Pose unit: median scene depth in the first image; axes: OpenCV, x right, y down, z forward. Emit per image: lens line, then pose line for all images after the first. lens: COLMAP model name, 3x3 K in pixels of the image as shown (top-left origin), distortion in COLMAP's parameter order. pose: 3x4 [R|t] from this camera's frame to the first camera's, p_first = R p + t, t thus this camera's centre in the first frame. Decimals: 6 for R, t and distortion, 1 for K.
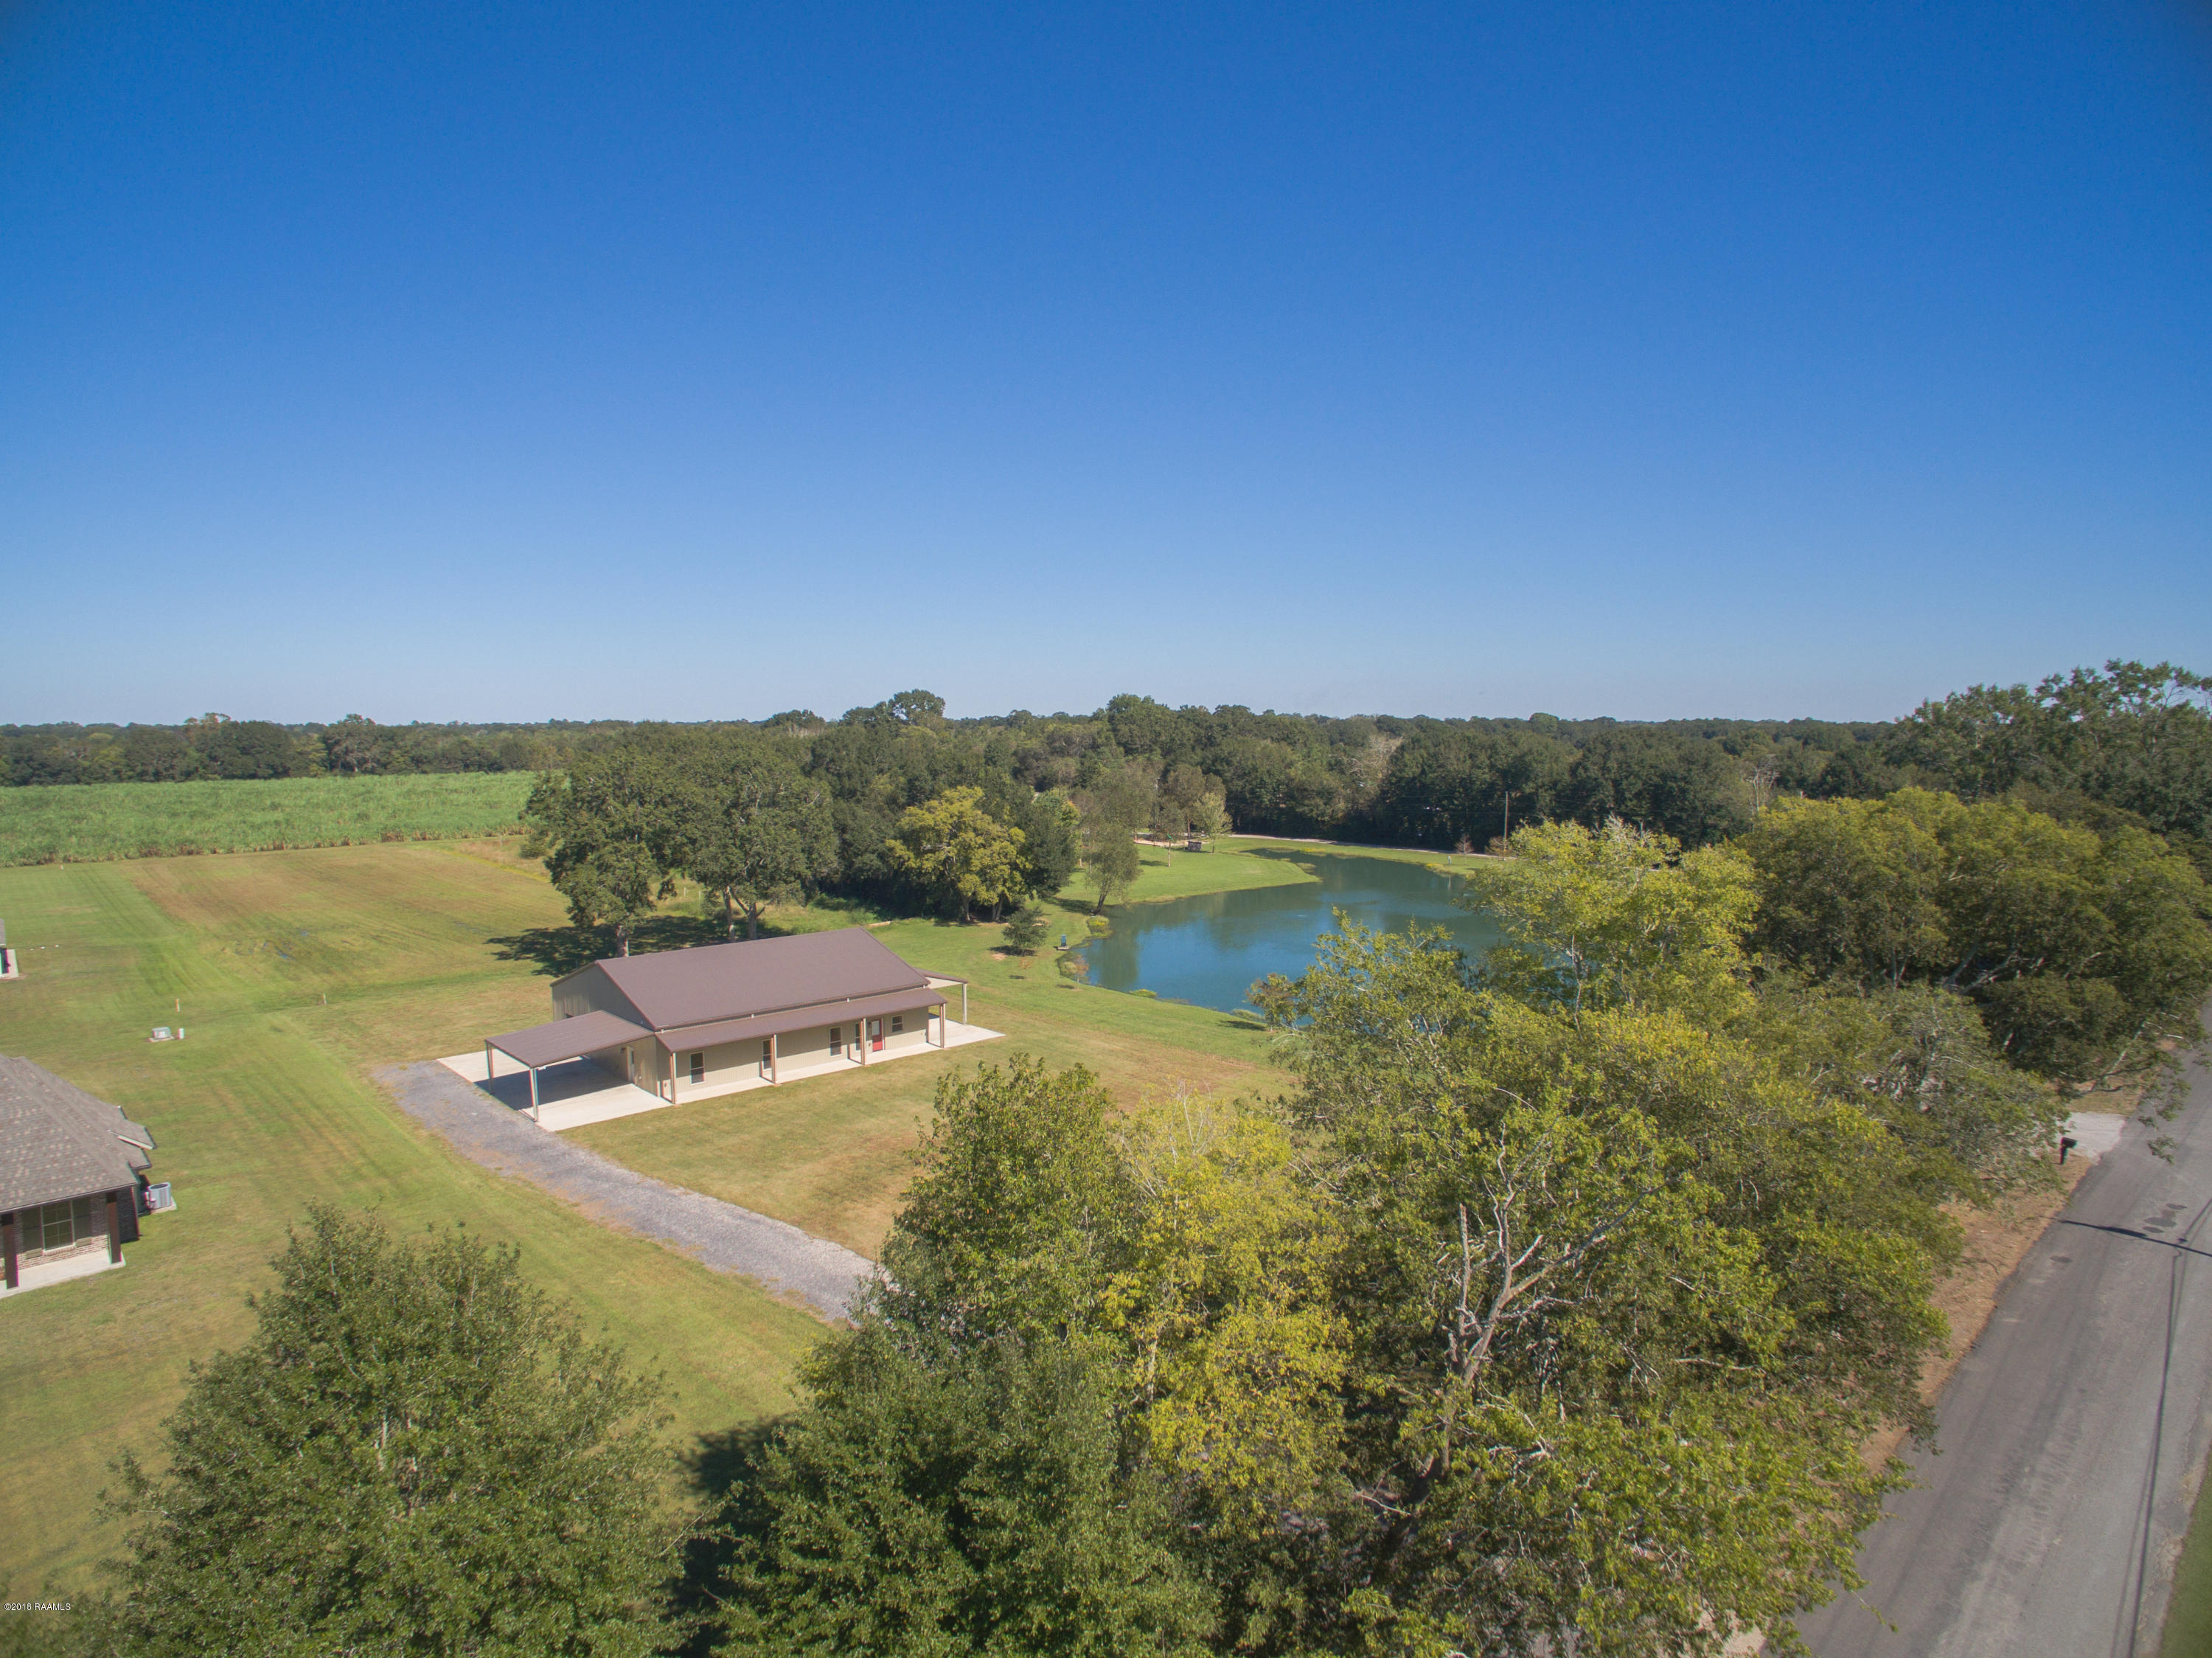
lens RADIAL K [[1290.5, 0, 1106.0], [0, 1290.5, 829.0], [0, 0, 1]] dist [-0.122676, 0.088834]
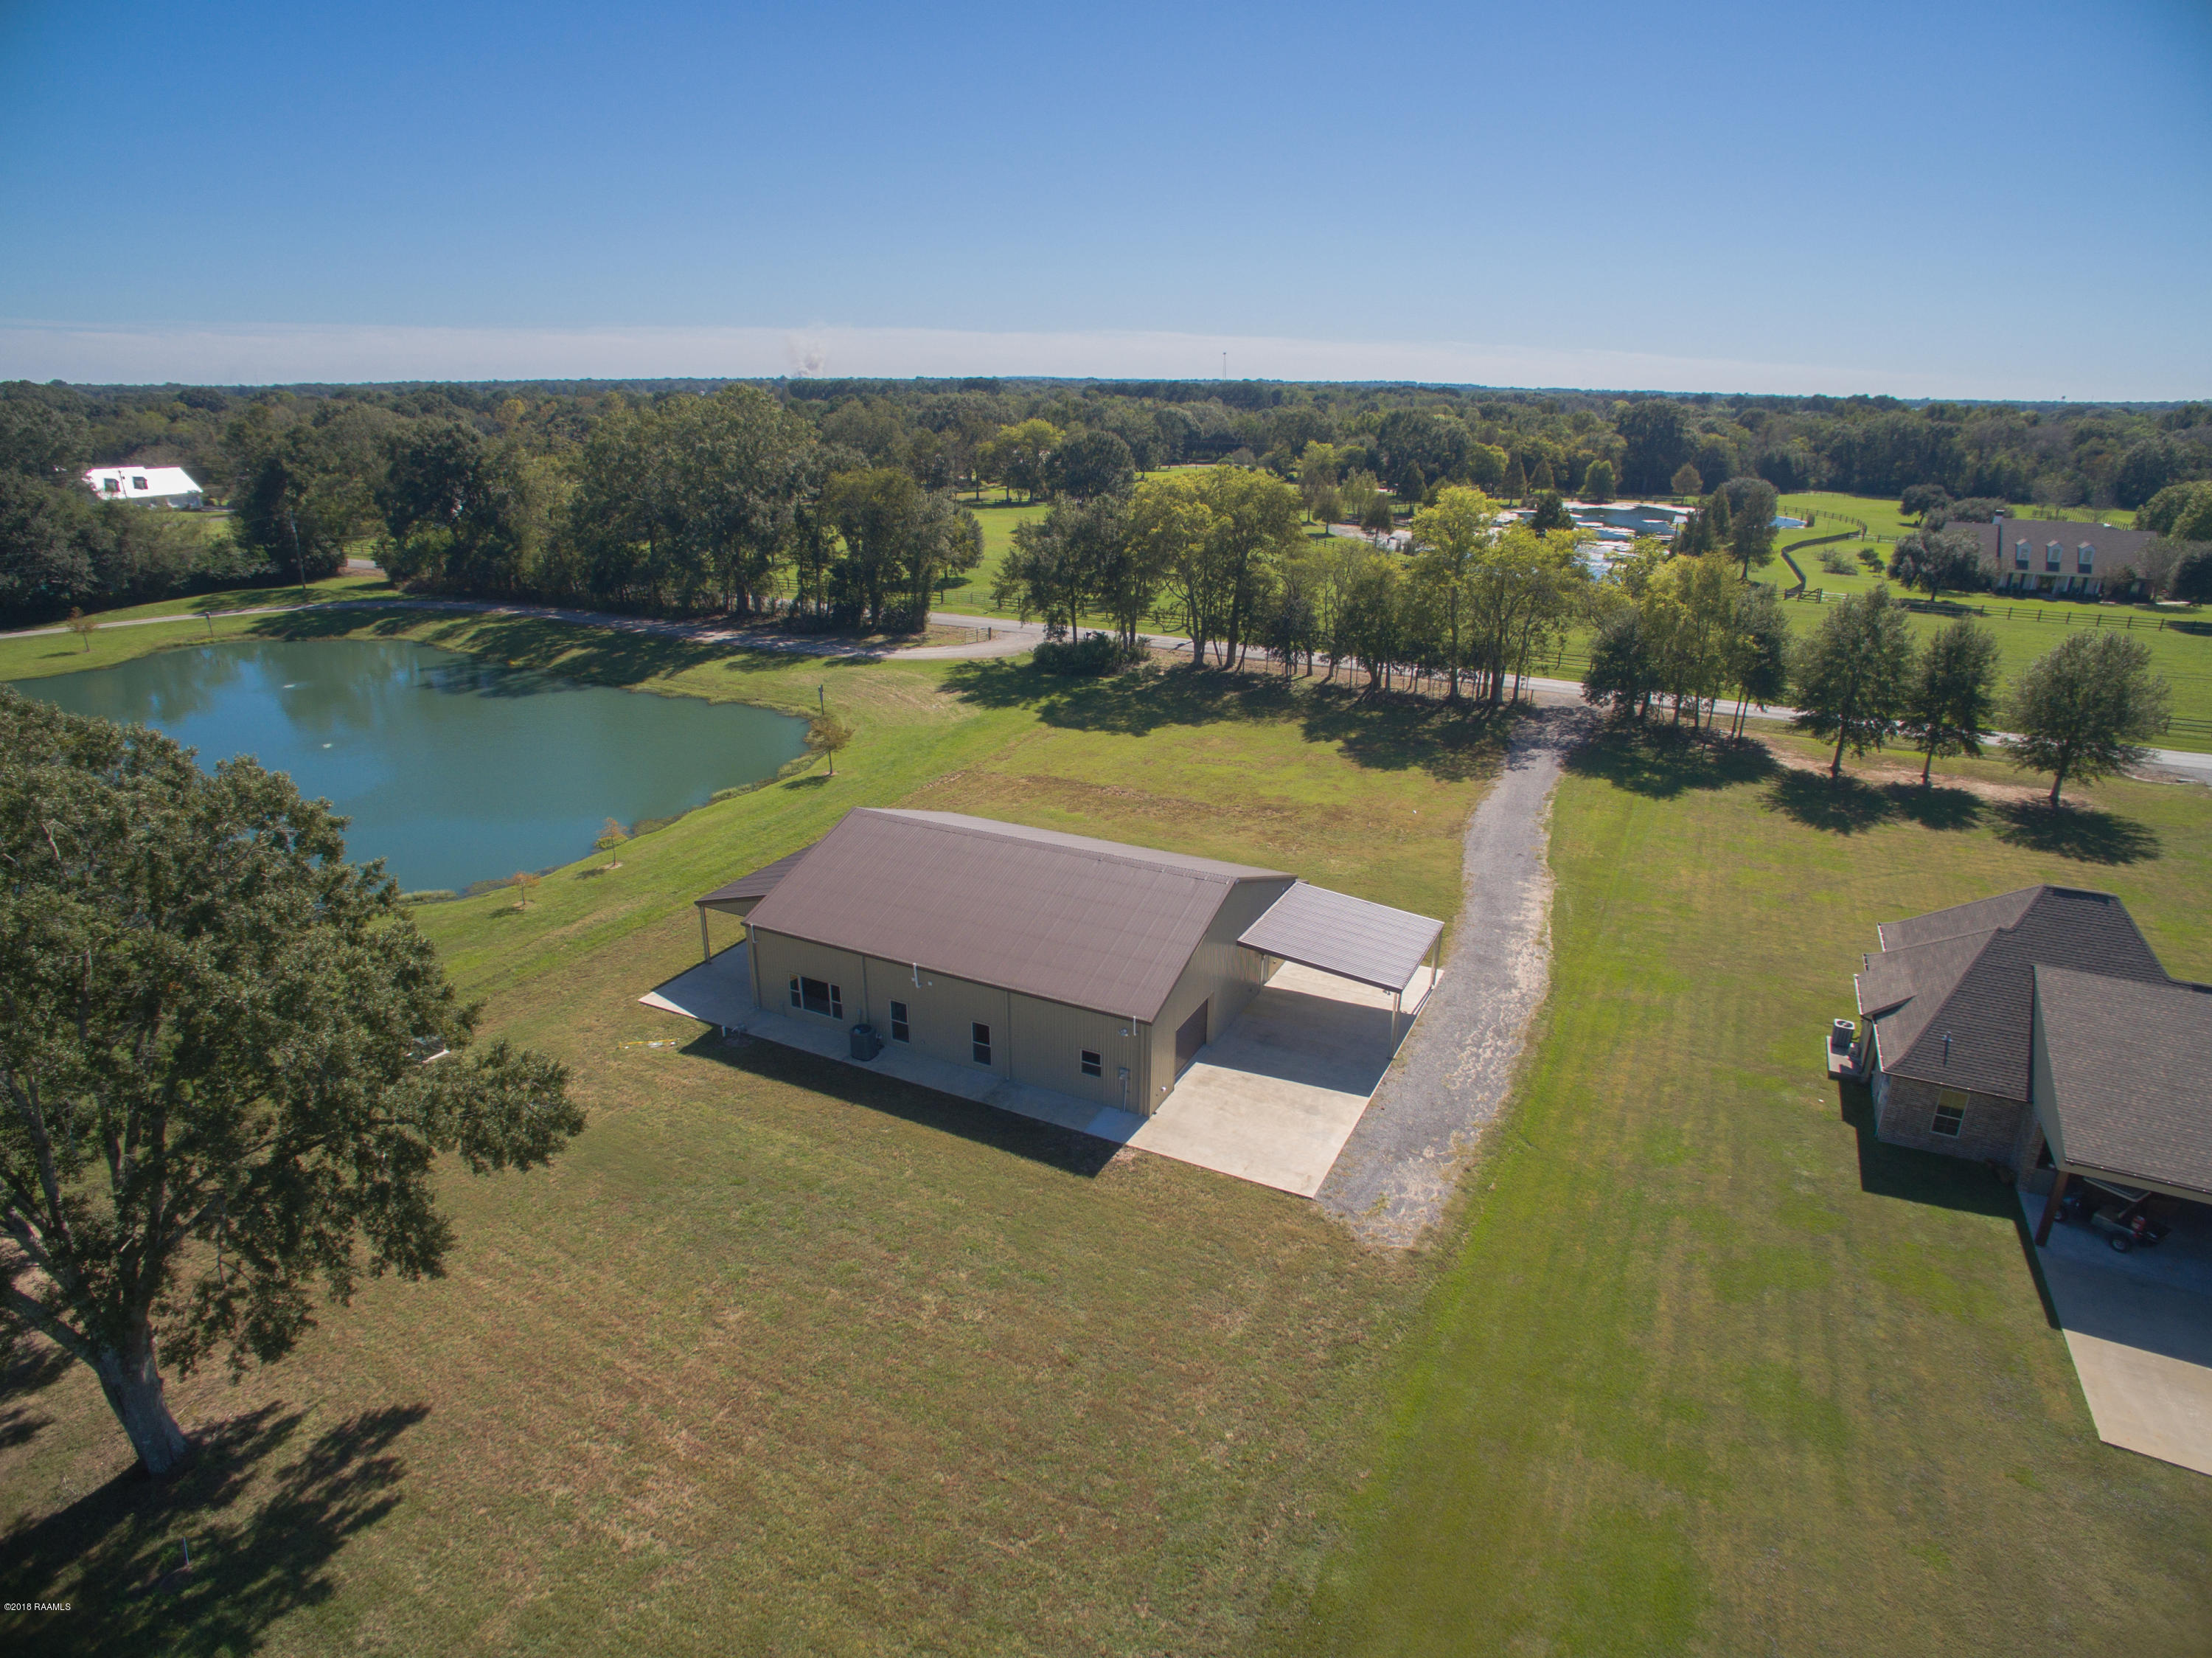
lens RADIAL K [[1290.5, 0, 1106.0], [0, 1290.5, 829.0], [0, 0, 1]] dist [-0.122676, 0.088834]
pose [[-0.334031, -0.316735, 0.887751, -0.565580], [0.072584, 0.930408, 0.359266, -0.097796], [-0.939763, 0.184442, -0.287795, 0.729172]]
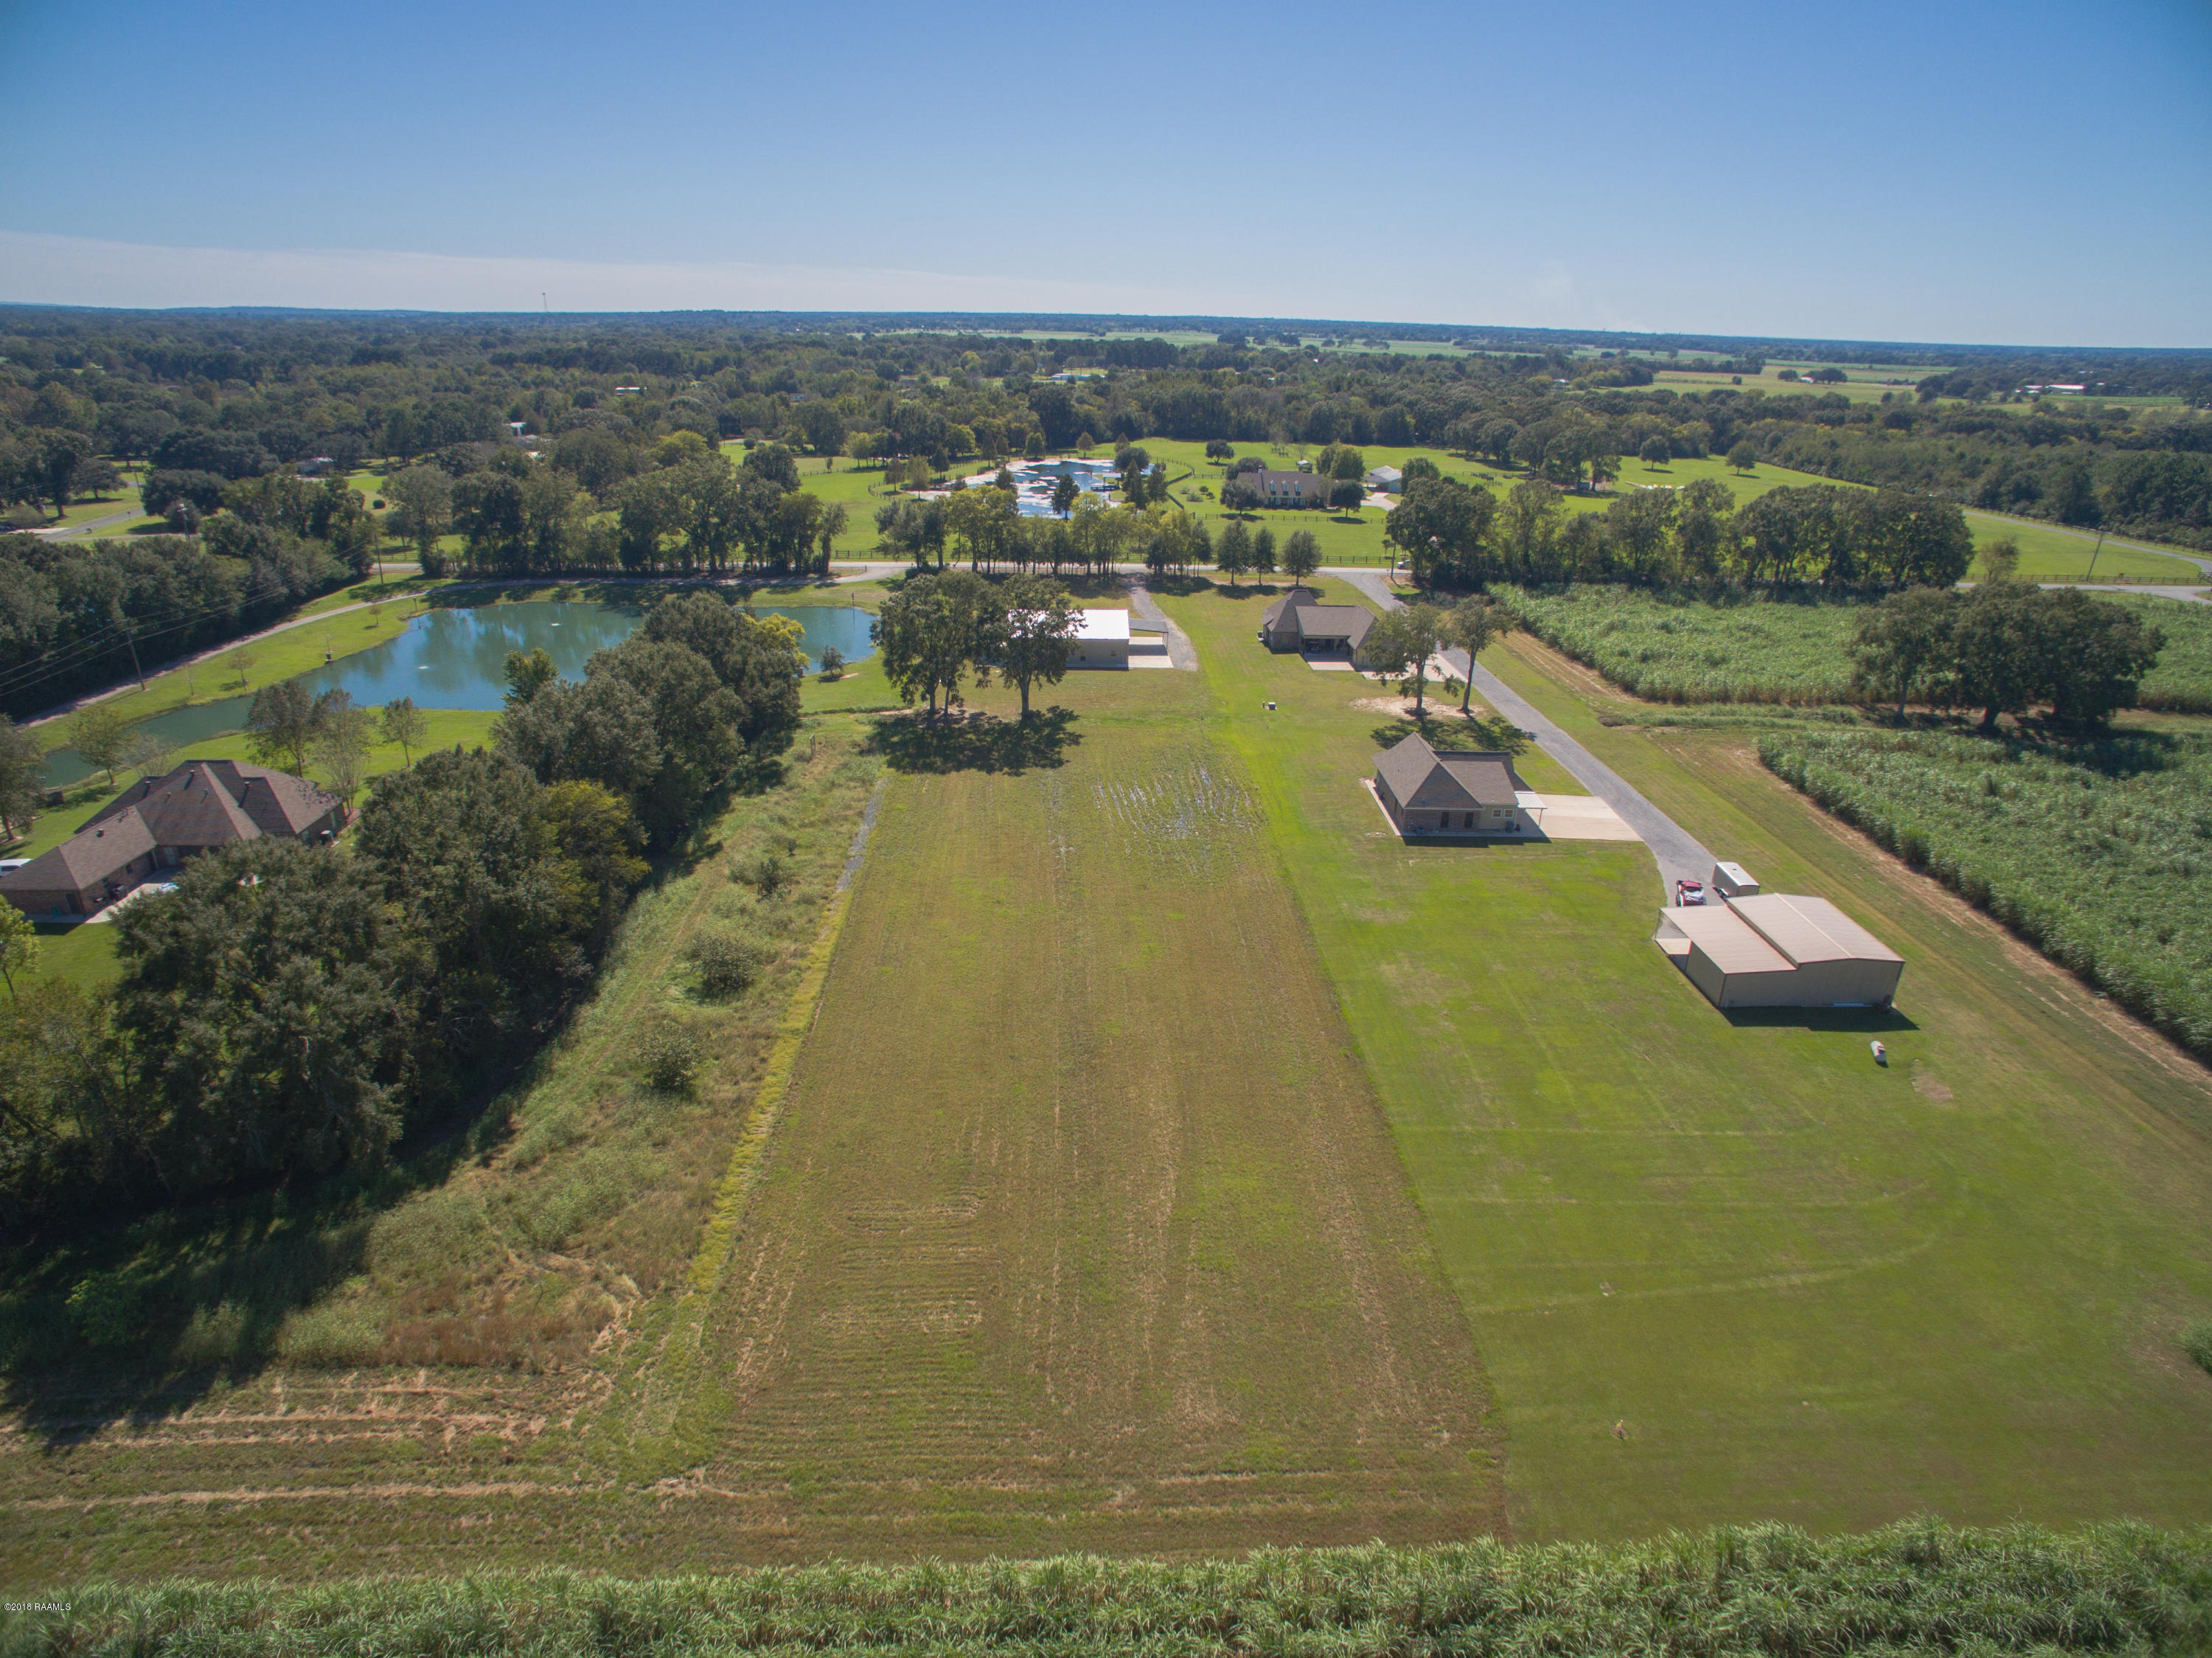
lens RADIAL K [[1290.5, 0, 1106.0], [0, 1290.5, 829.0], [0, 0, 1]] dist [-0.122676, 0.088834]
pose [[-0.752117, -0.261620, 0.604875, -1.244002], [0.038846, 0.898633, 0.436977, -0.390902], [-0.657883, 0.352155, -0.665715, 1.747048]]
